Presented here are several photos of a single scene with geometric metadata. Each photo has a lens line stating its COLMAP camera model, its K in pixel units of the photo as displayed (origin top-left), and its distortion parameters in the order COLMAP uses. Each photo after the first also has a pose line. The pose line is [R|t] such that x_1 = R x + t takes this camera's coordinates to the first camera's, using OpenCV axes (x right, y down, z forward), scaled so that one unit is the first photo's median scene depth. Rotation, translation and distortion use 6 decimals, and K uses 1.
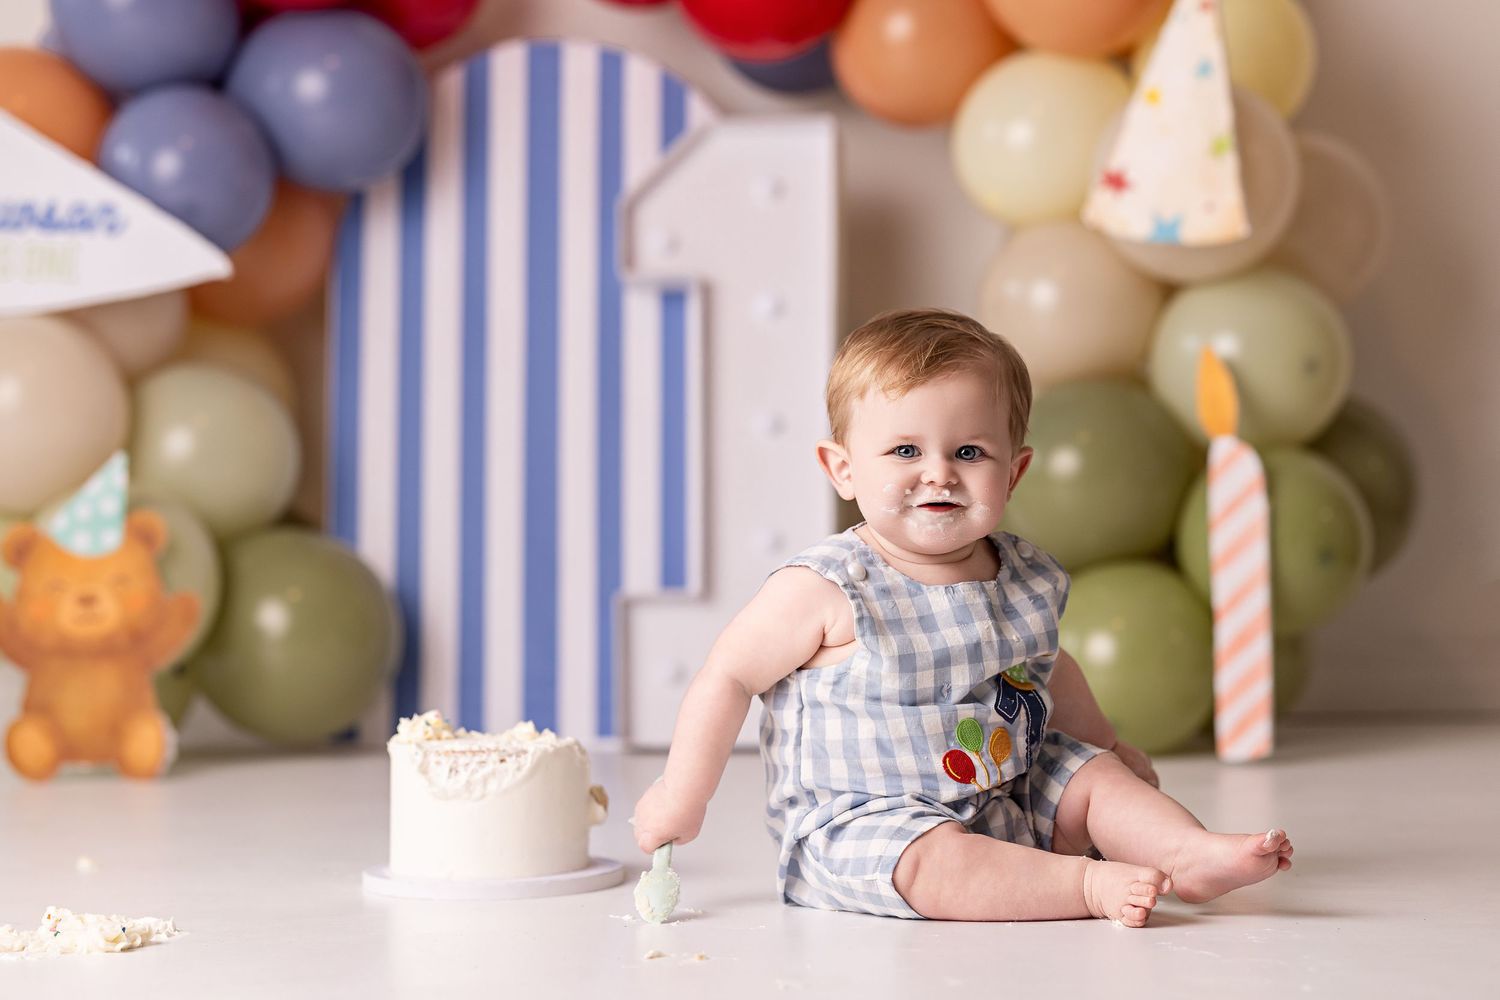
lens RADIAL K [[3730.9, 0, 750.0], [0, 3730.9, 500.0], [0, 0, 1]] dist [-0.024539, 0.284171]
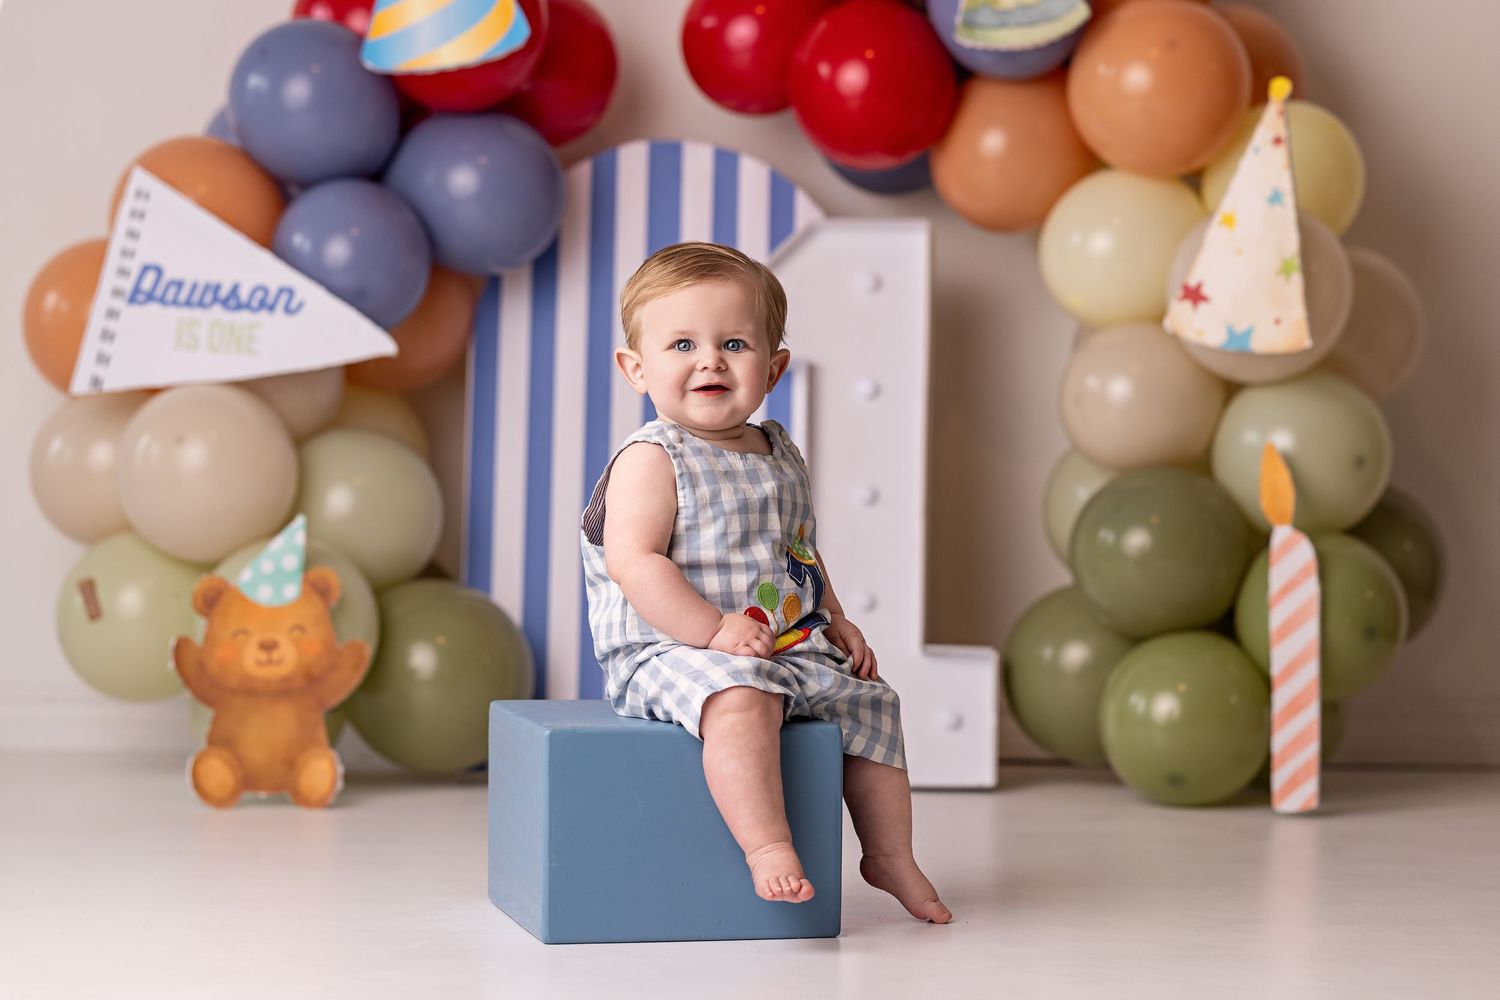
lens RADIAL K [[3730.9, 0, 750.0], [0, 3730.9, 500.0], [0, 0, 1]] dist [-0.024539, 0.284171]
pose [[0.999213, 0.025937, 0.030016, -0.066087], [-0.026272, 0.999596, 0.010814, -0.031579], [-0.029723, -0.011594, 0.999491, -0.116696]]
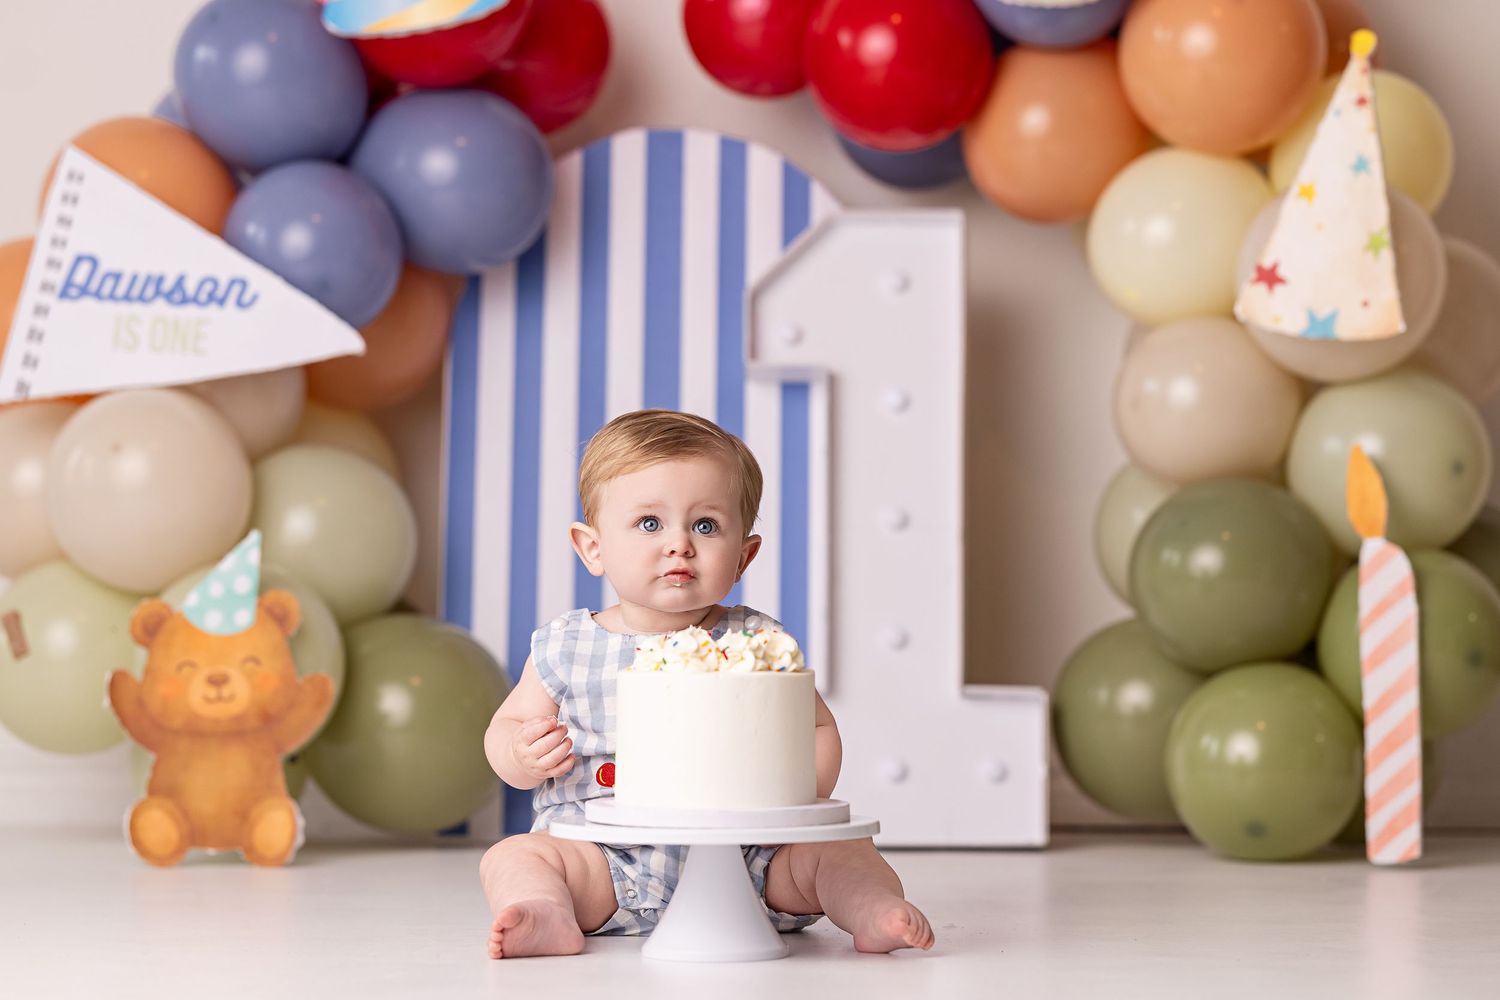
lens RADIAL K [[3730.9, 0, 750.0], [0, 3730.9, 500.0], [0, 0, 1]] dist [-0.024539, 0.284171]
pose [[0.999086, 0.020177, 0.037682, -0.074041], [-0.018664, 0.999021, -0.040096, 0.015802], [-0.038454, 0.039357, 0.998485, 0.018952]]
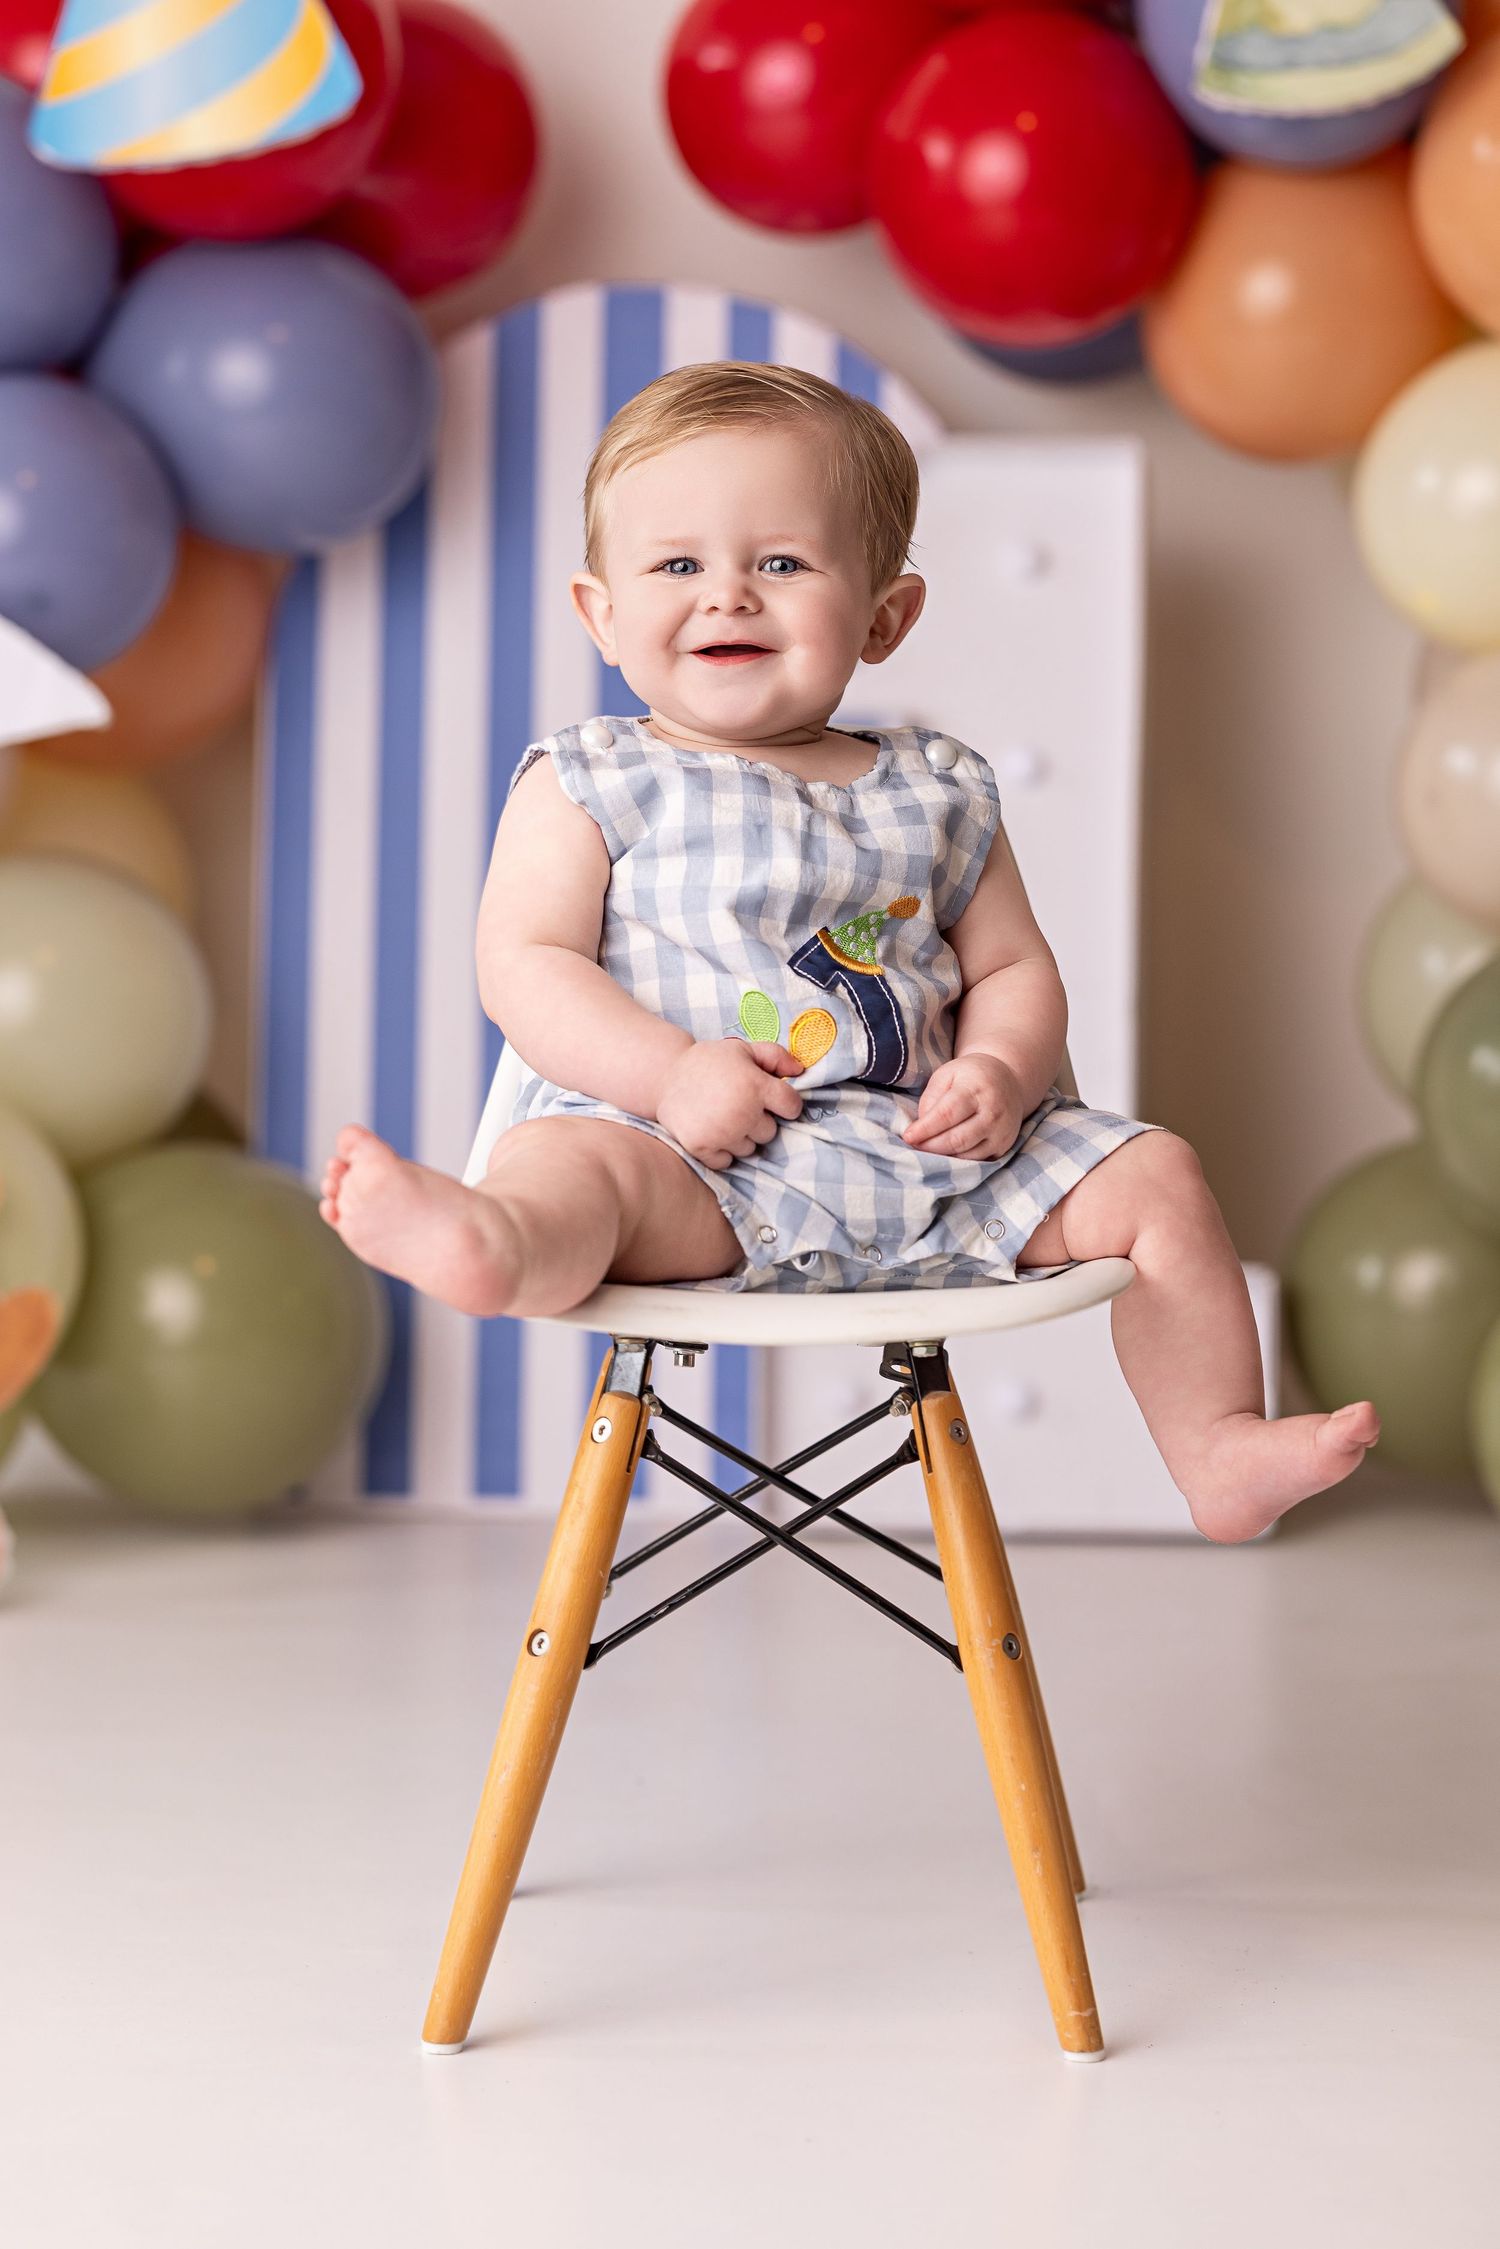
lens RADIAL K [[5593.9, 0, 750.0], [0, 5593.9, 1124.5], [0, 0, 1]] dist [-0.024539, 0.284171]
pose [[0.999648, 0.018393, 0.019111, -0.056048], [-0.019970, 0.996103, 0.085905, -0.074473], [-0.017456, -0.086257, 0.996120, 0.138479]]
